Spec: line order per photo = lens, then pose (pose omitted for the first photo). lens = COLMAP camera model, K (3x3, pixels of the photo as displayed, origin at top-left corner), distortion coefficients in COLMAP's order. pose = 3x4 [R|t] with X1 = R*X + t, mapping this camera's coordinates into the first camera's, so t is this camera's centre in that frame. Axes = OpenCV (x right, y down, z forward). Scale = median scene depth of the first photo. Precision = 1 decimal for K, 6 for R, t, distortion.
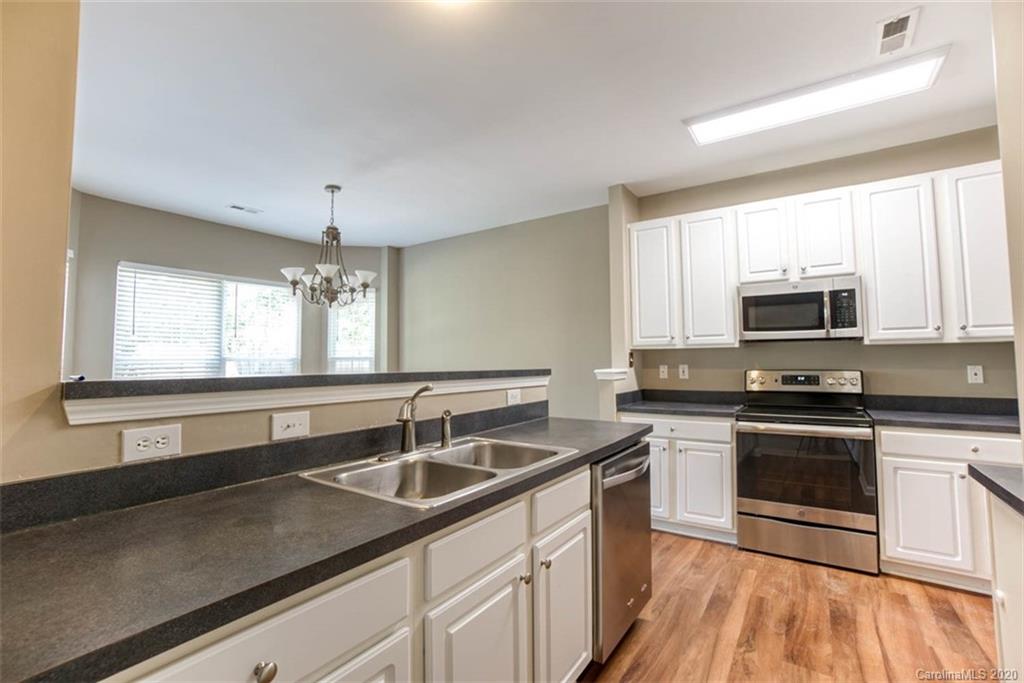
lens RADIAL K [[449.0, 0, 527.0], [0, 449.0, 334.1], [0, 0, 1]] dist [-0.020455, -0.000004]
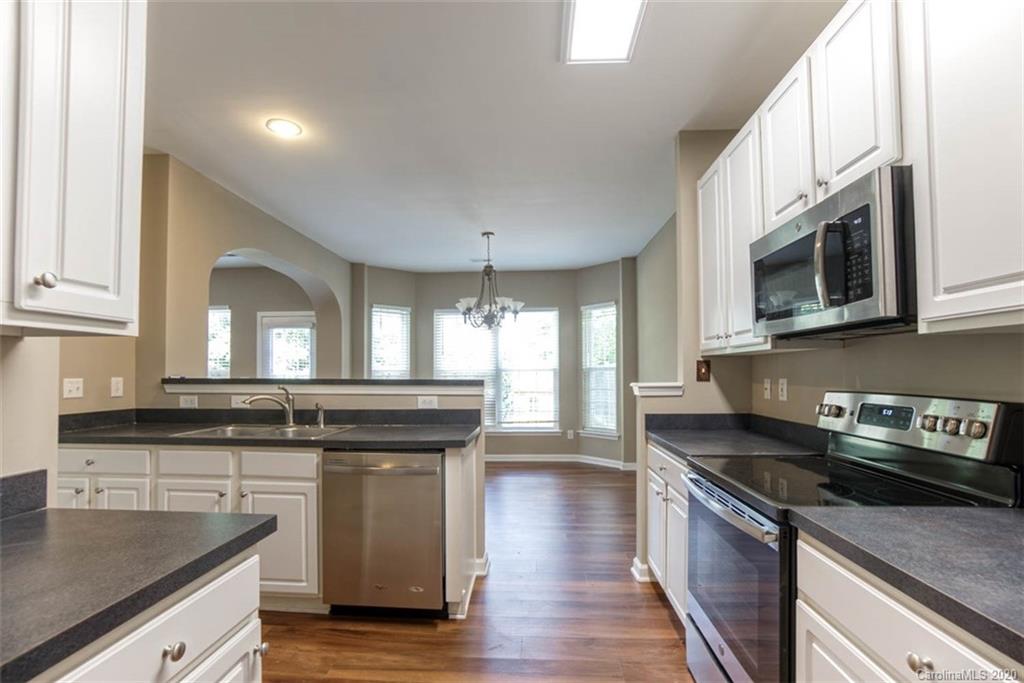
lens RADIAL K [[460.2, 0, 510.1], [0, 460.2, 366.7], [0, 0, 1]] dist [-0.040687, -0.000066]
pose [[0.505619, -0.004863, -0.862743, 0.810055], [0.050148, 0.998459, 0.023761, 0.021324], [0.861298, -0.055279, 0.505083, 0.427141]]
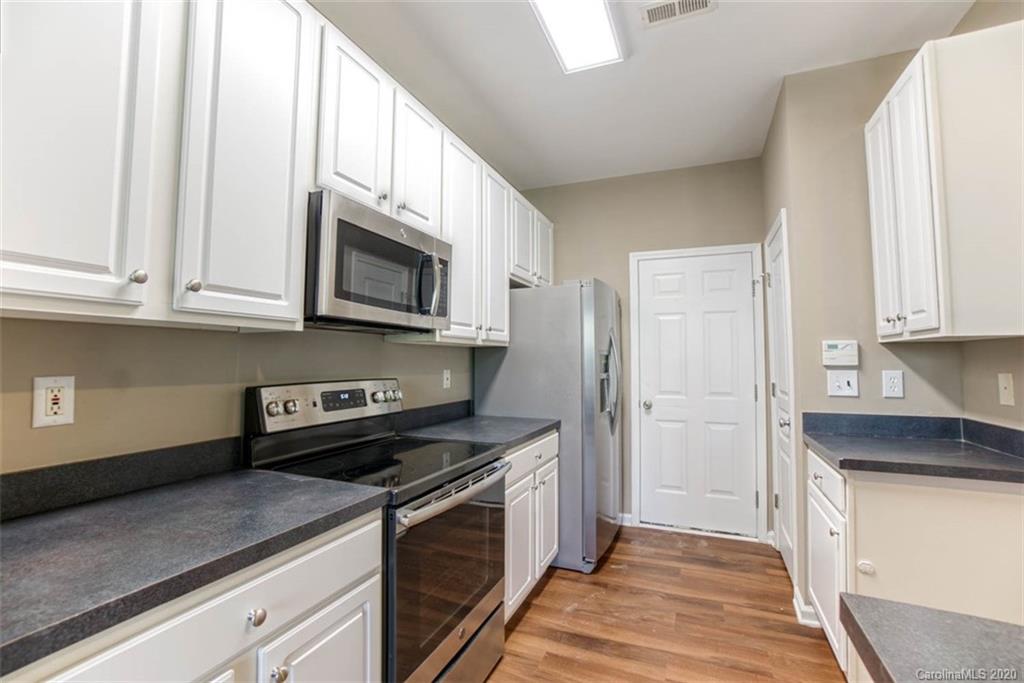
lens RADIAL K [[453.2, 0, 510.9], [0, 453.2, 338.9], [0, 0, 1]] dist [-0.064379, 0.020351]
pose [[-0.174242, 0.055840, 0.983118, 0.029088], [-0.057446, 0.996114, -0.066760, 0.053446], [-0.983026, -0.068108, -0.170357, 0.888174]]
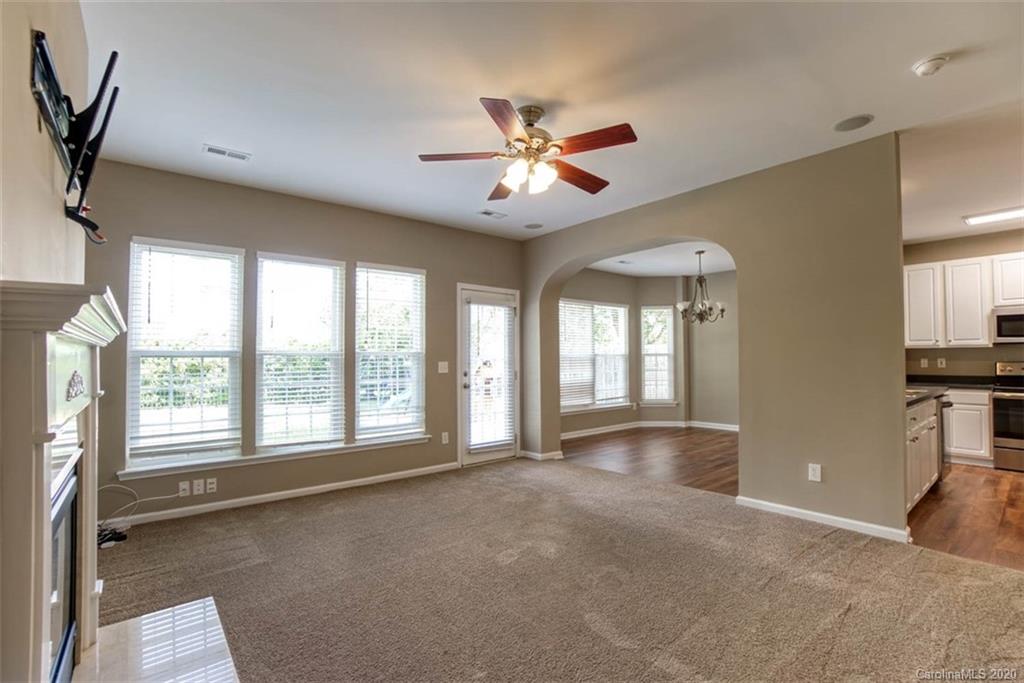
lens RADIAL K [[460.9, 0, 517.2], [0, 460.9, 347.4], [0, 0, 1]] dist [-0.062117, 0.022537]
pose [[0.959248, -0.002378, -0.282557, -0.698054], [0.012089, 0.999394, 0.032631, -0.040414], [0.282308, -0.034717, 0.958695, -0.972642]]
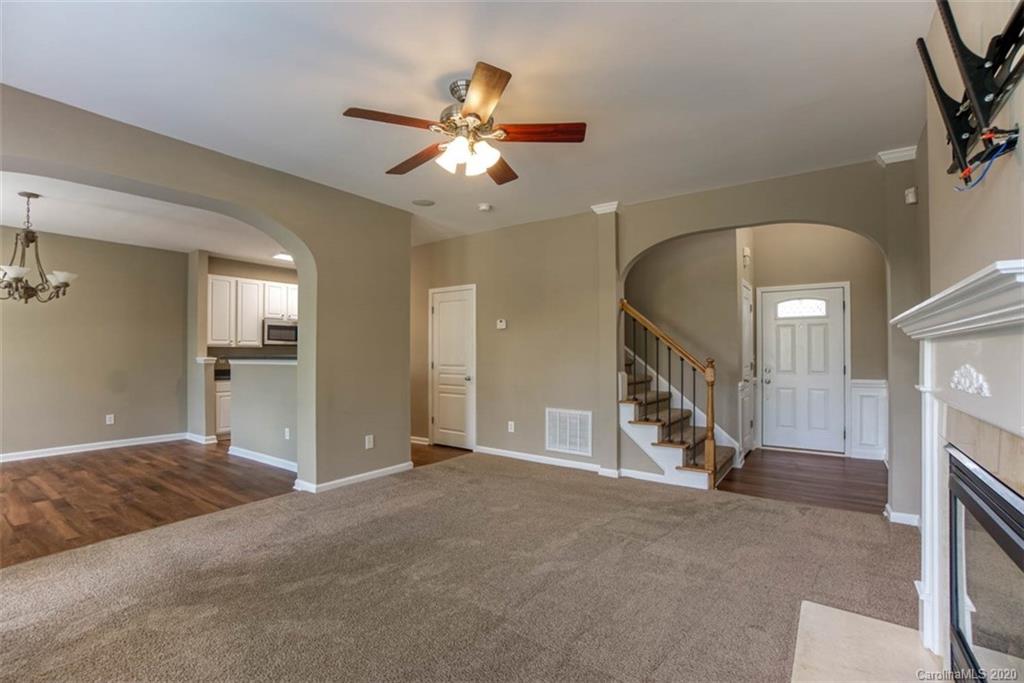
lens RADIAL K [[456.4, 0, 484.5], [0, 456.4, 348.6], [0, 0, 1]] dist [0.000871, 0.000387]
pose [[0.086293, 0.020514, 0.996059, -1.655150], [-0.057009, 0.998251, -0.015620, 0.009822], [-0.994637, -0.055436, 0.087311, -0.270916]]
